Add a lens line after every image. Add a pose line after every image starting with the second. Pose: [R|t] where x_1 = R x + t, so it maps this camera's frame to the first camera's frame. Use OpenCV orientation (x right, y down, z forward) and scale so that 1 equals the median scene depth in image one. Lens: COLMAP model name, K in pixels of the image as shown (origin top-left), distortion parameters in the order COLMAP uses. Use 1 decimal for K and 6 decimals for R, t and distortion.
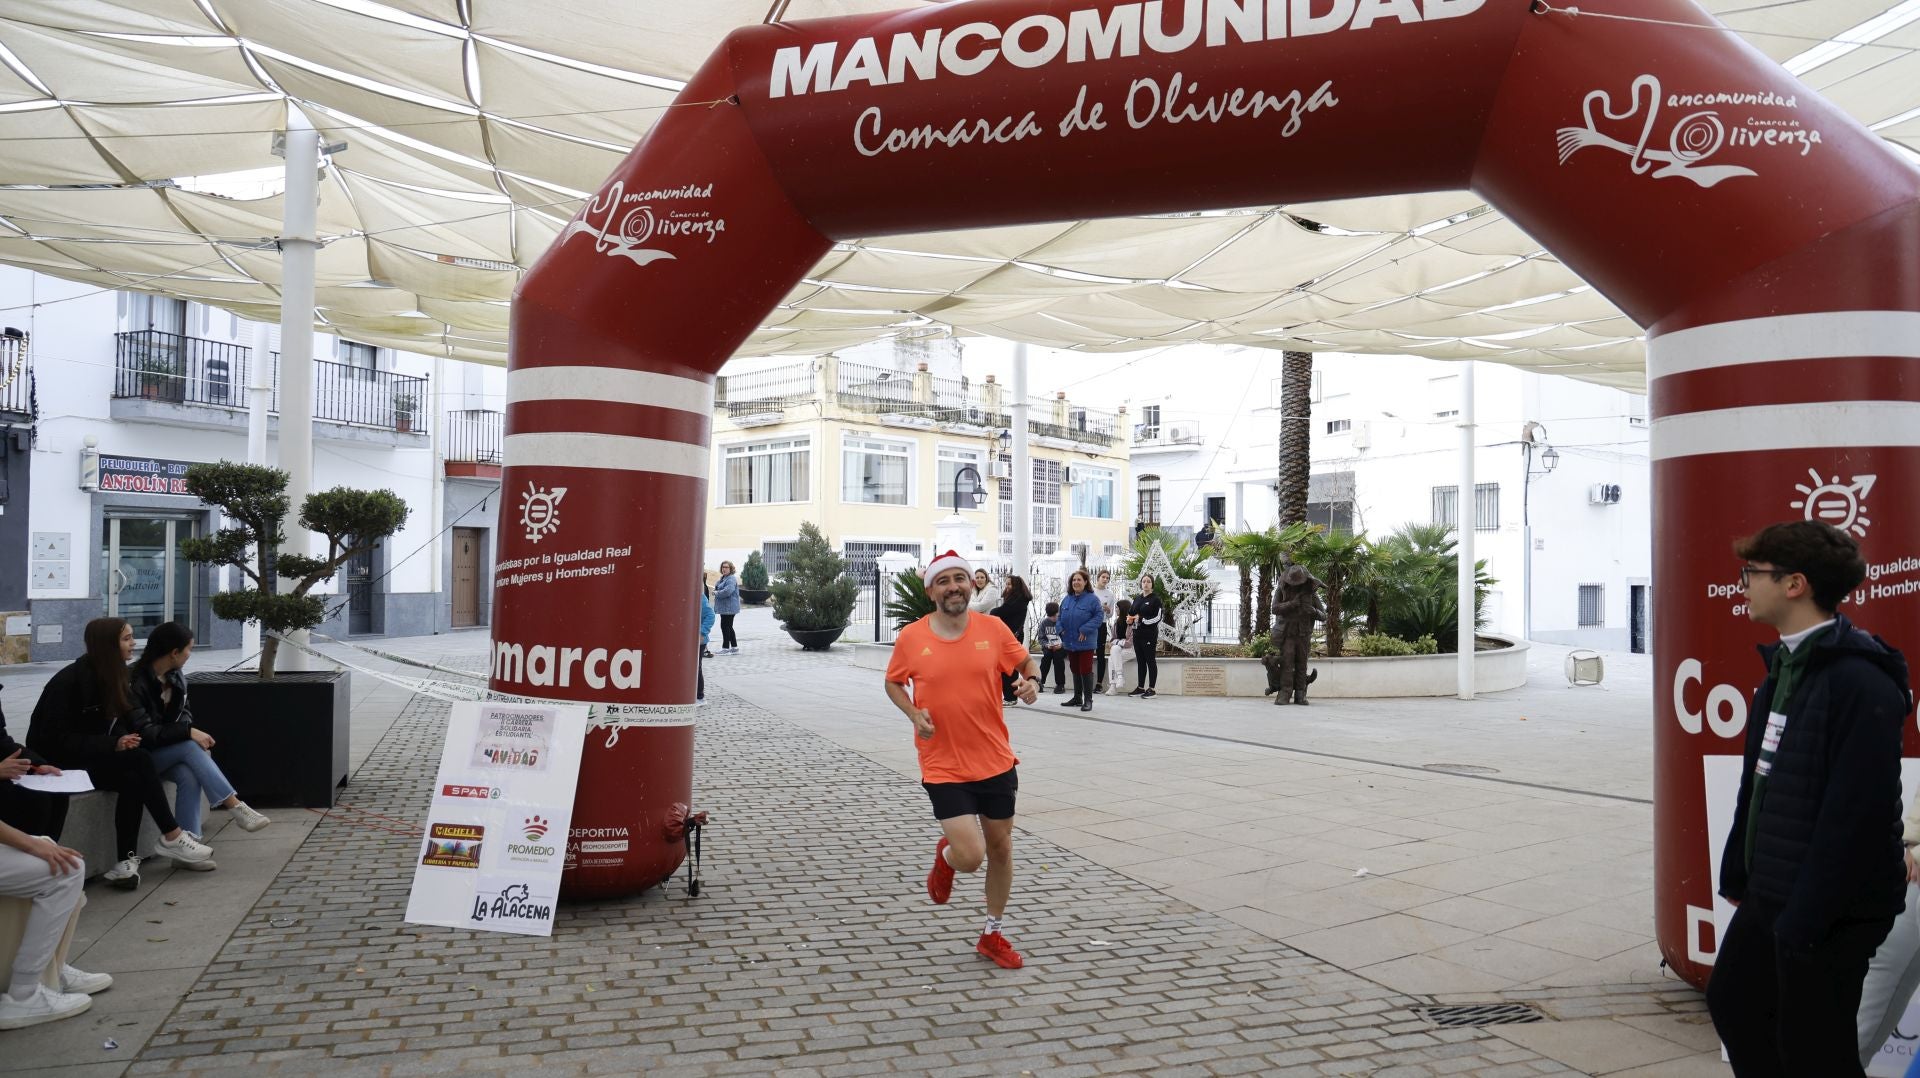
lens RADIAL K [[1396.2, 0, 986.7], [0, 1396.2, 512.5], [0, 0, 1]] dist [-0.100589, 0.060284]
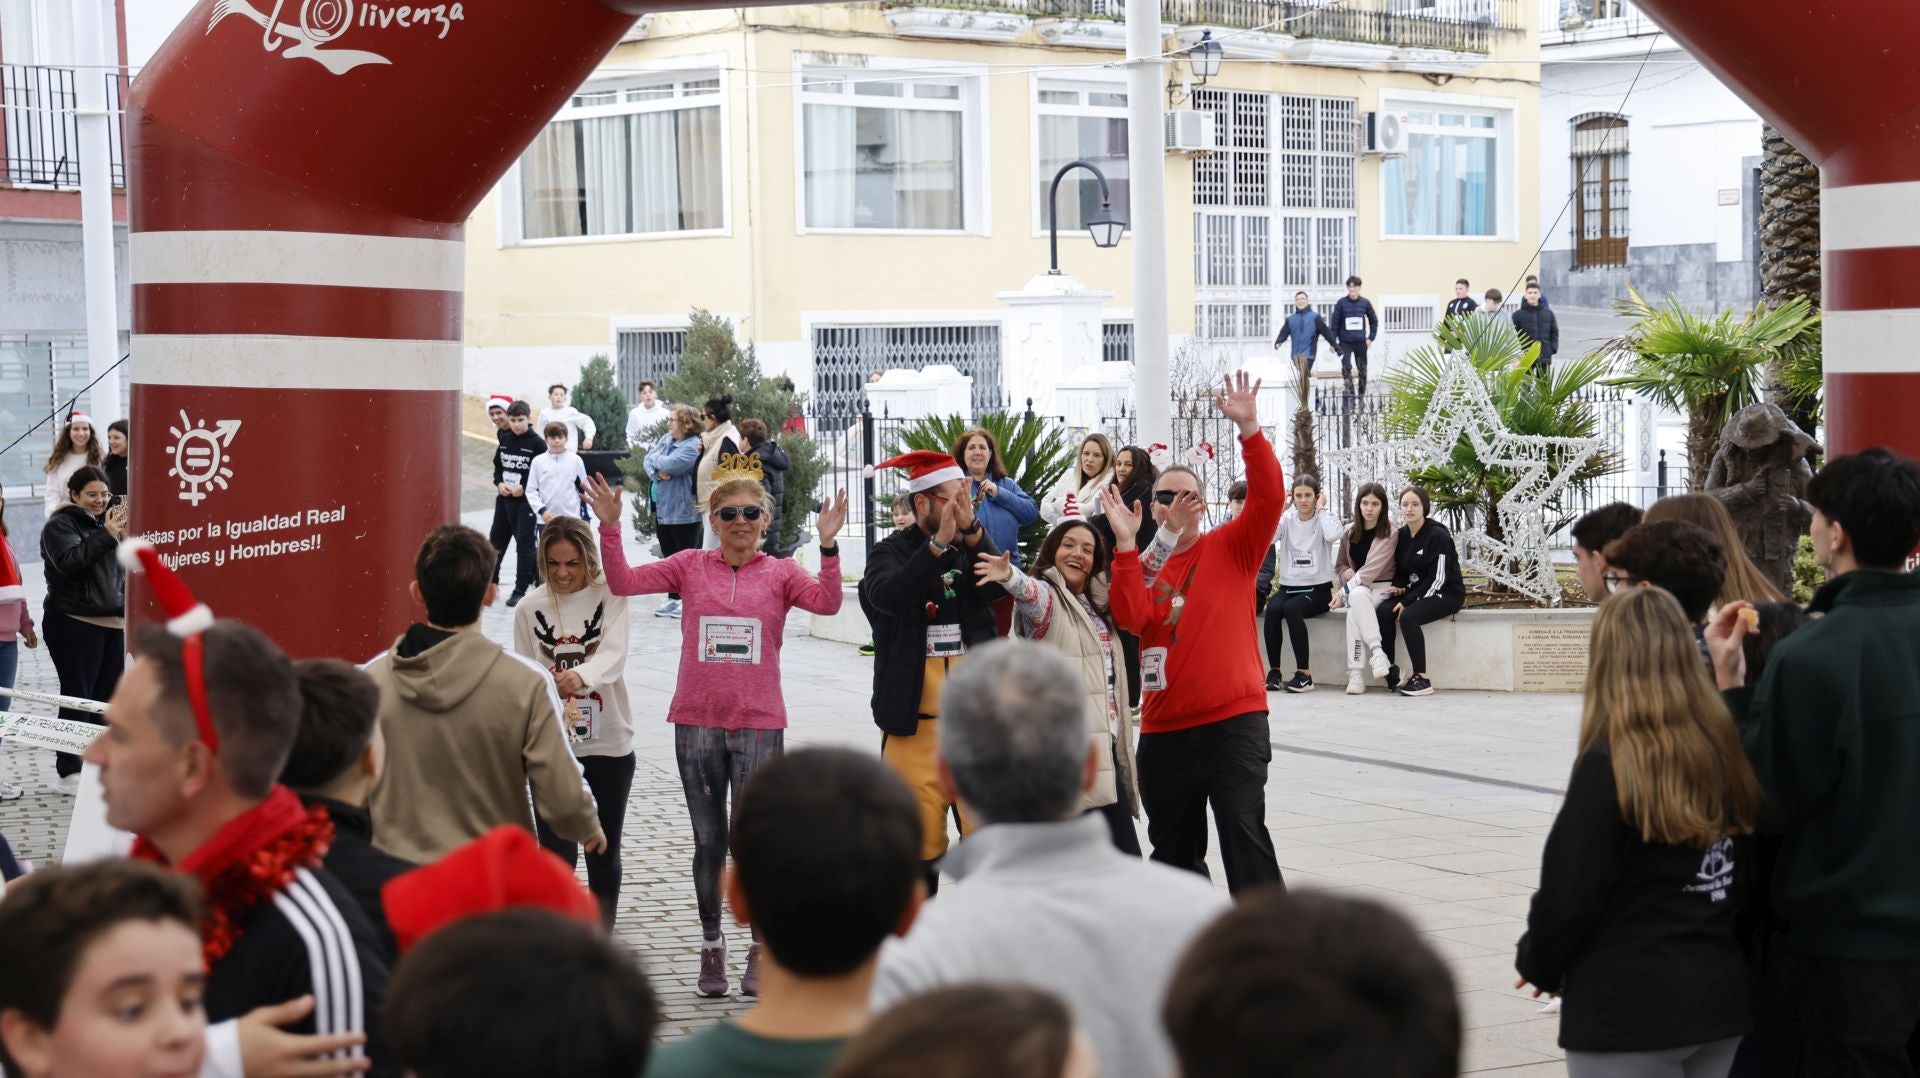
lens RADIAL K [[4091.5, 0, 987.9], [0, 4091.5, 535.0], [0, 0, 1]] dist [0.386899, -0.078851]
pose [[0.996511, -0.021529, -0.080633, 0.202543], [0.029243, 0.994976, 0.095747, -0.140649], [0.078166, -0.097771, 0.992135, -0.910595]]
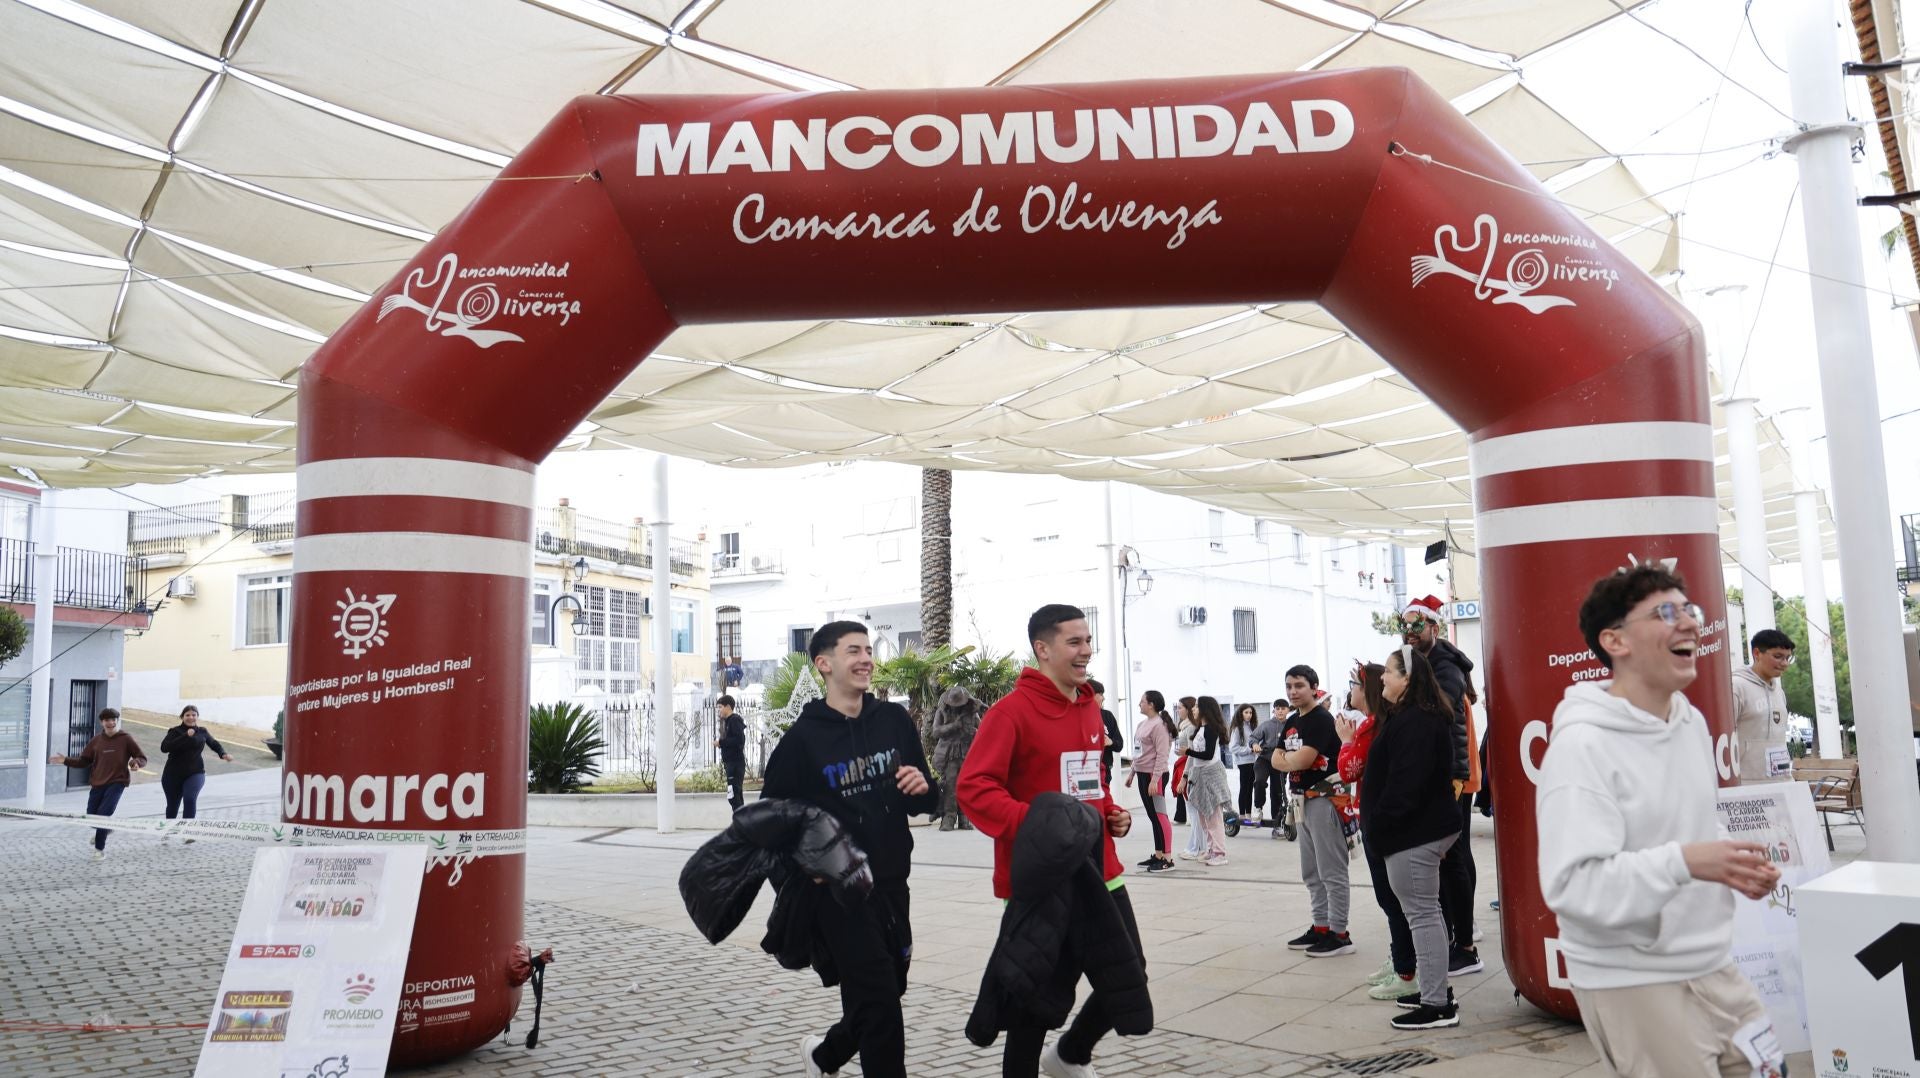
lens RADIAL K [[1496.8, 0, 1012.6], [0, 1496.8, 593.3], [0, 0, 1]] dist [-0.079235, 0.006200]
pose [[0.939203, -0.013983, 0.343078, -0.257152], [0.027640, 0.999007, -0.034949, 0.025163], [-0.342248, 0.042307, 0.938657, -0.020520]]
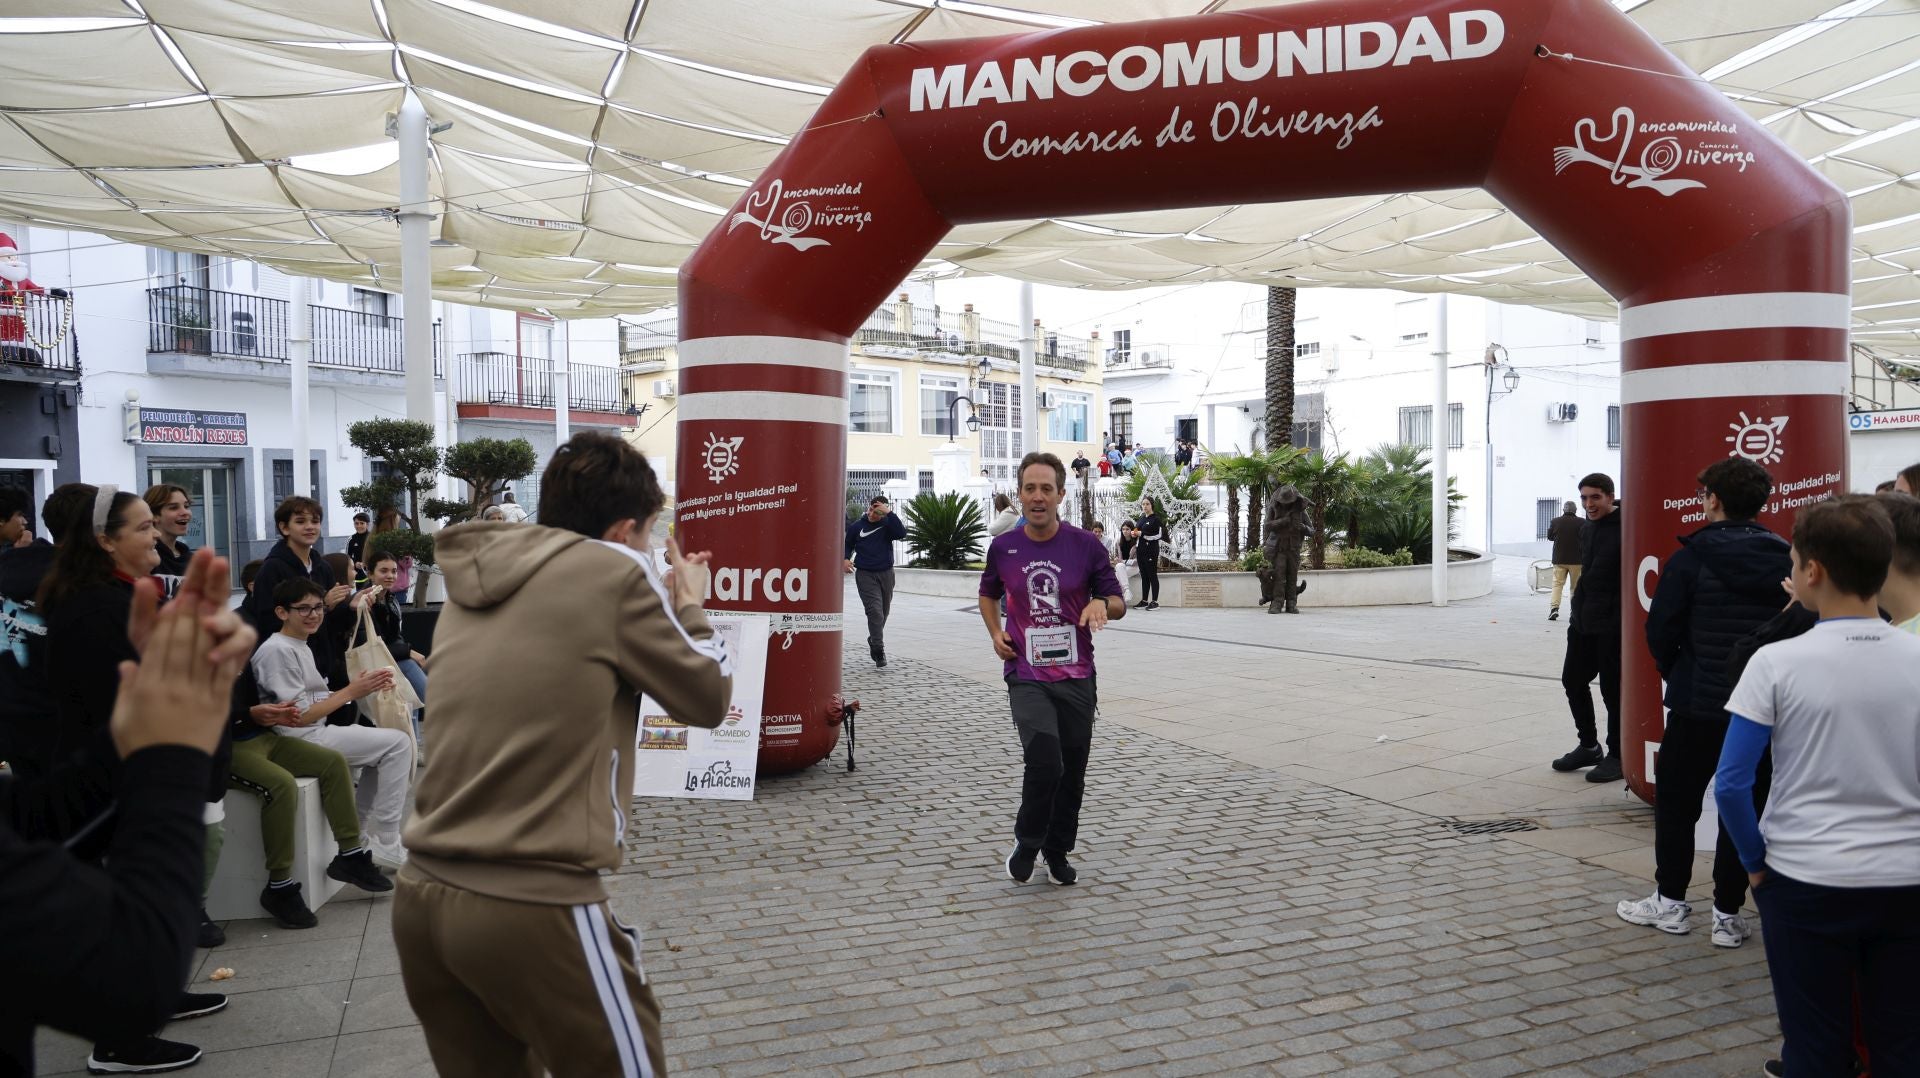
lens RADIAL K [[1429.6, 0, 982.7], [0, 1429.6, 555.6], [0, 0, 1]] dist [-0.117203, 0.077268]
pose [[0.999042, -0.022558, 0.037507, -0.143754], [0.019295, 0.996178, 0.085192, -0.016804], [-0.039285, -0.084387, 0.995658, -0.256677]]
